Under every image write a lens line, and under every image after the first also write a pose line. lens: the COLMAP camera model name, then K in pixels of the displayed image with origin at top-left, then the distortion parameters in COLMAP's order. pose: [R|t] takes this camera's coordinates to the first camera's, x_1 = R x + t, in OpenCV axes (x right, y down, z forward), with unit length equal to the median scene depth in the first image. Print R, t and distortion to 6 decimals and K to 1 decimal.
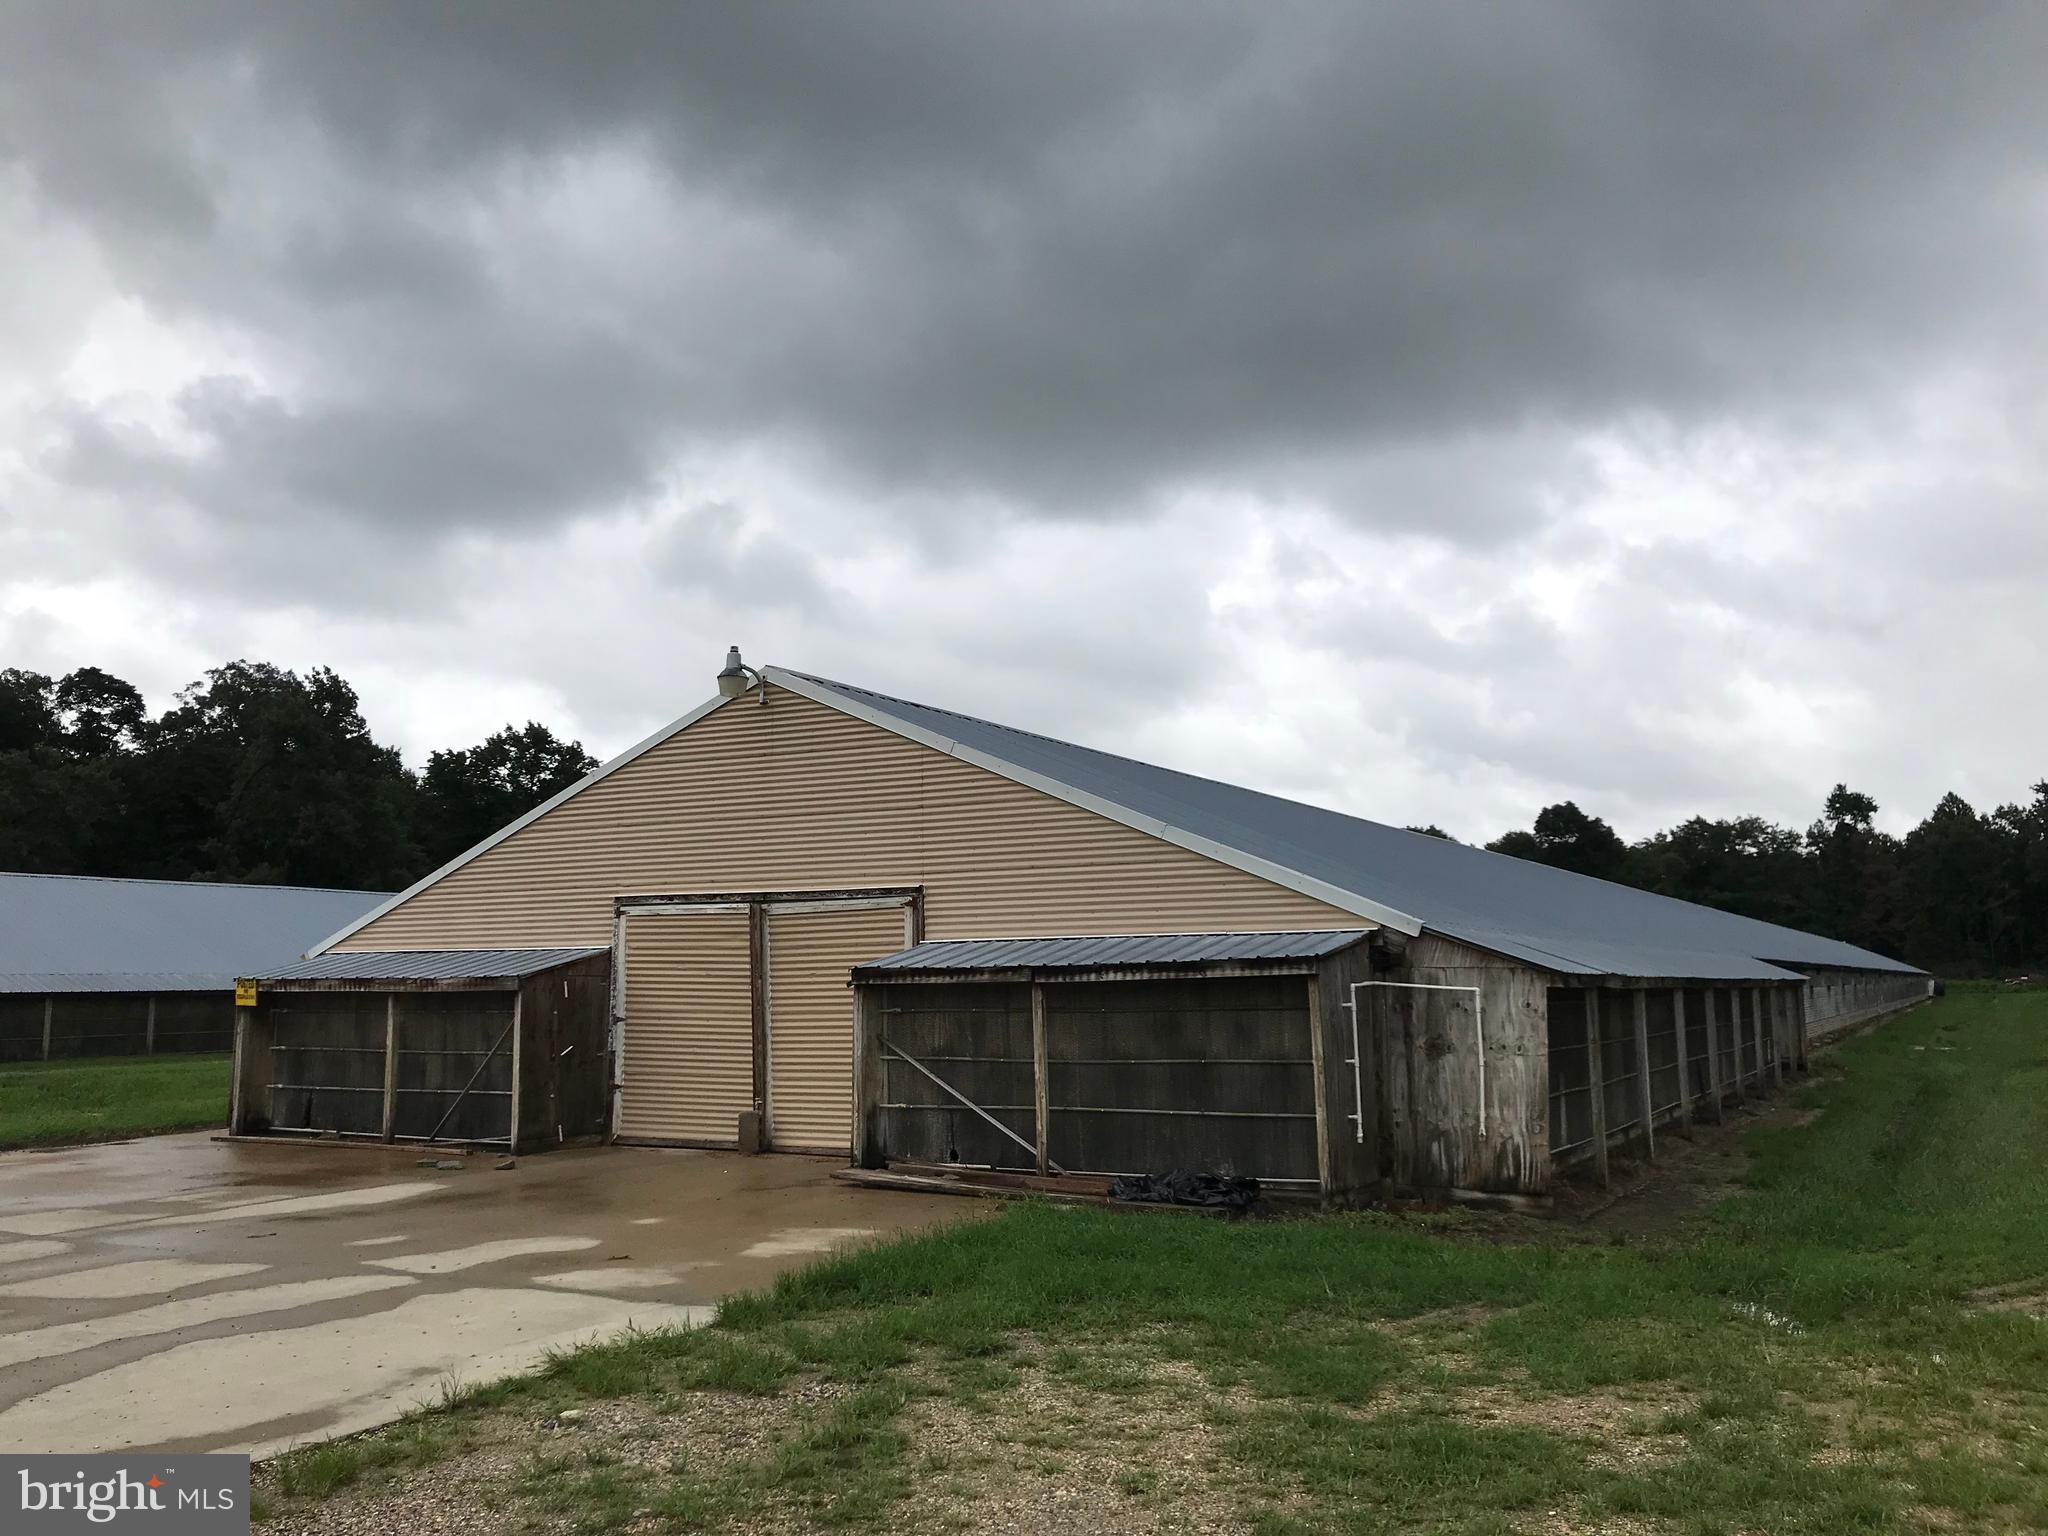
lens RADIAL K [[1675.6, 0, 1003.7], [0, 1675.6, 769.7], [0, 0, 1]] dist [0.062174, -0.027830]
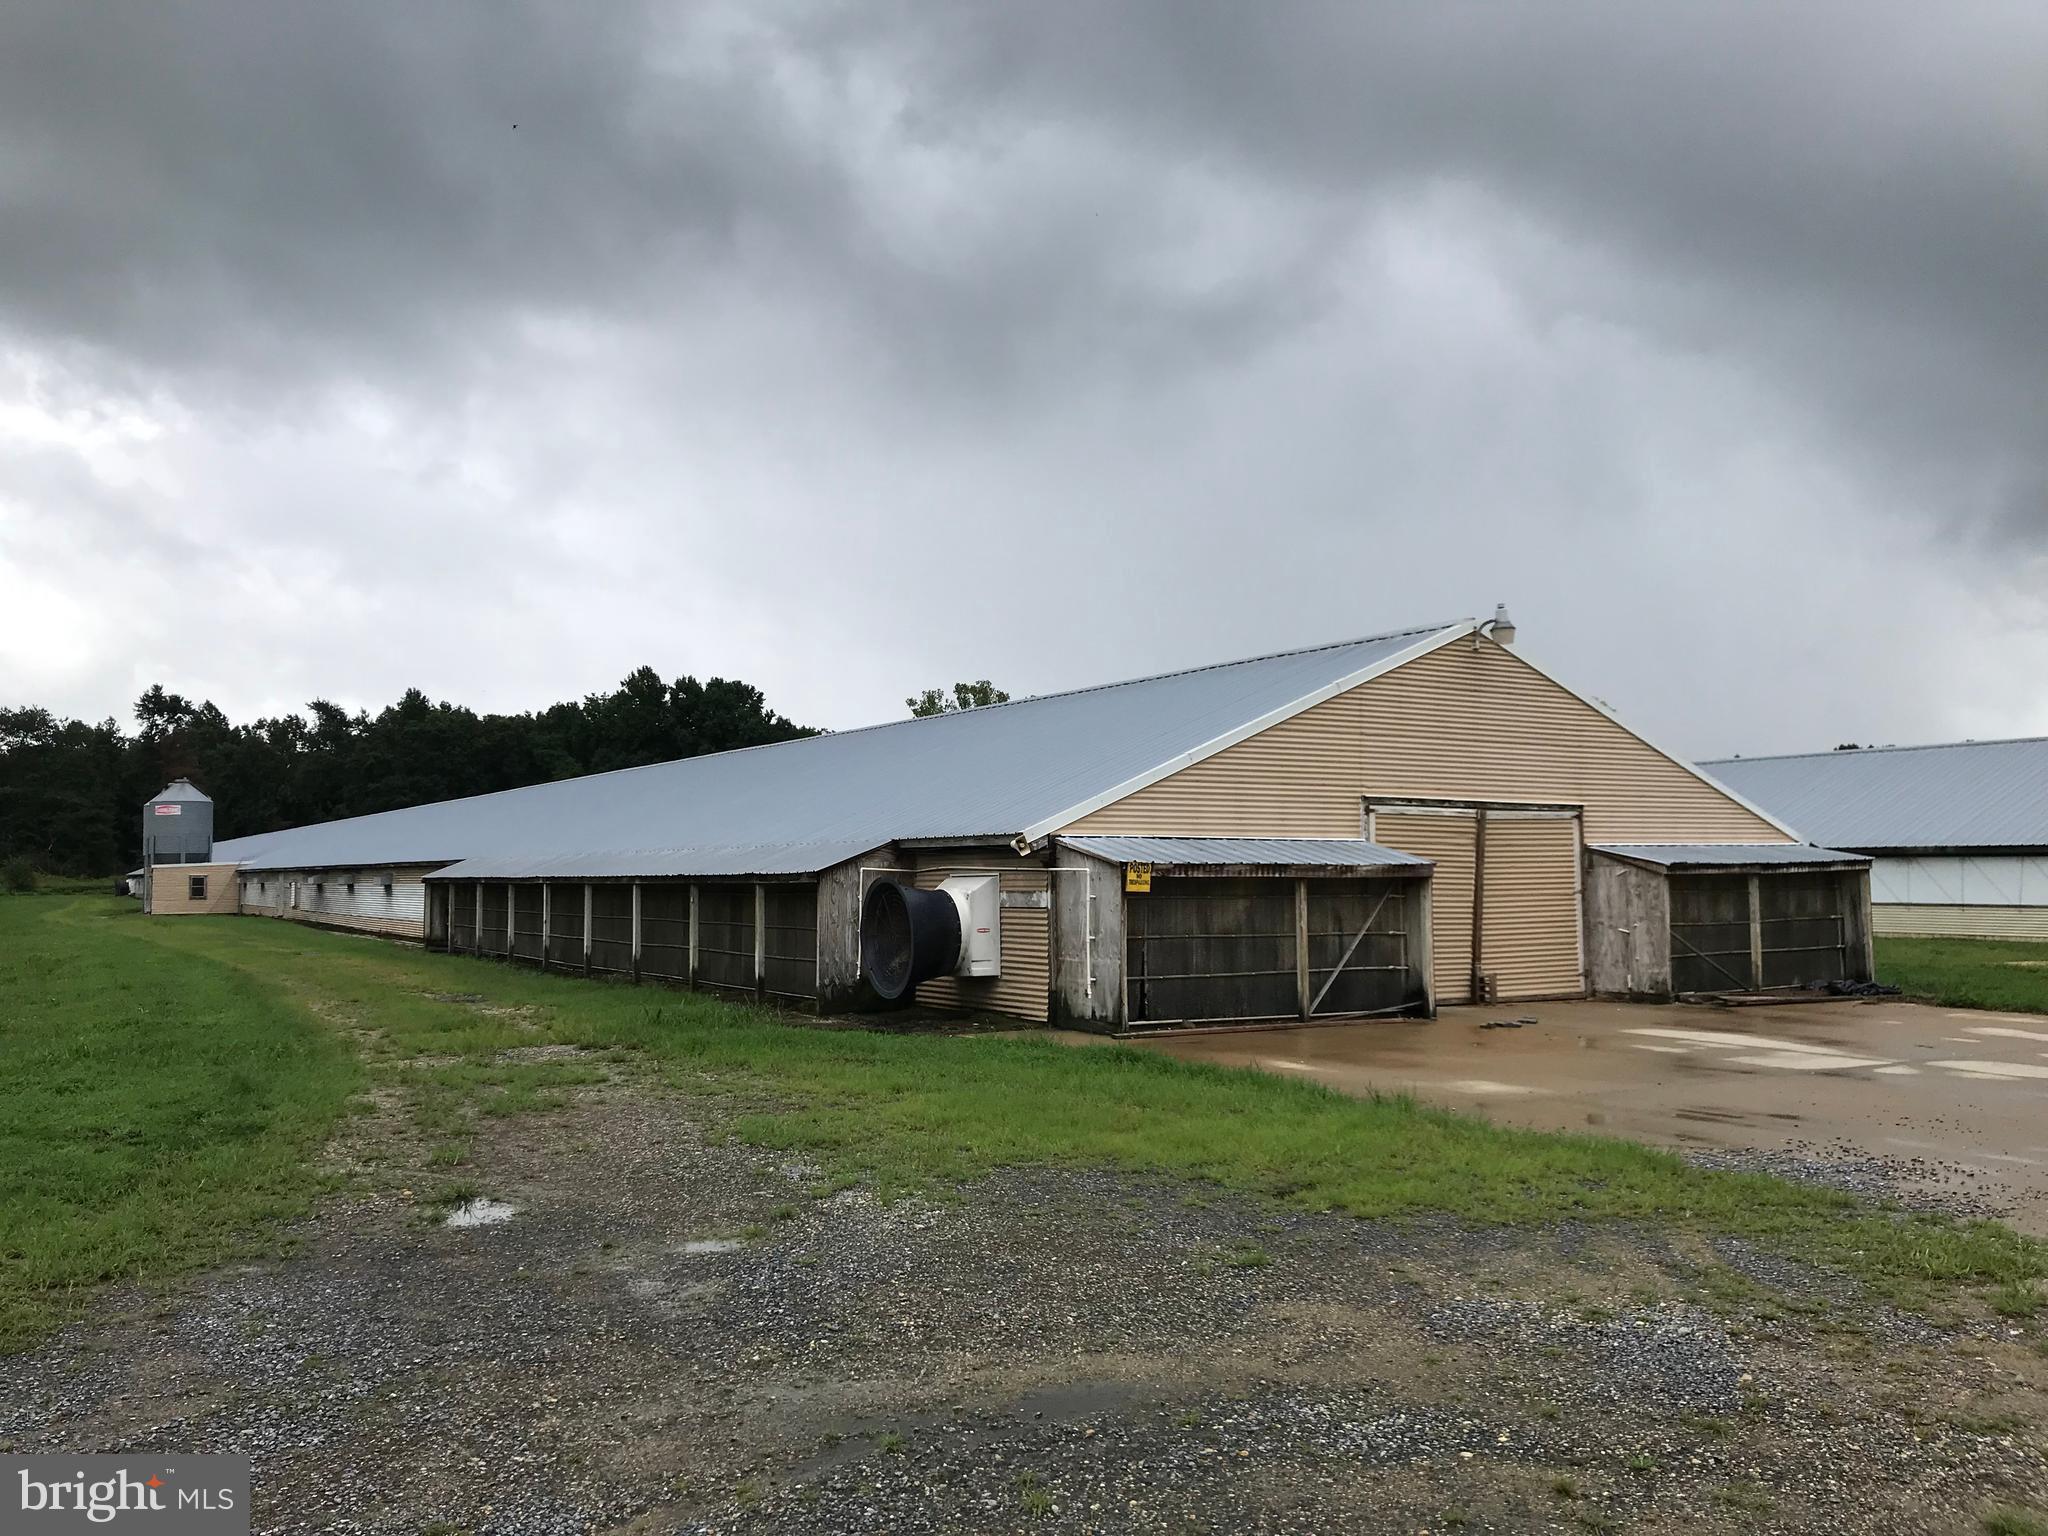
lens RADIAL K [[1675.6, 0, 1022.7], [0, 1675.6, 772.9], [0, 0, 1]] dist [0.062174, -0.027830]
pose [[0.481992, 0.057834, 0.874265, -1.369865], [-0.110009, 0.993918, -0.005101, 0.093494], [-0.869242, -0.093718, 0.485423, 0.669926]]
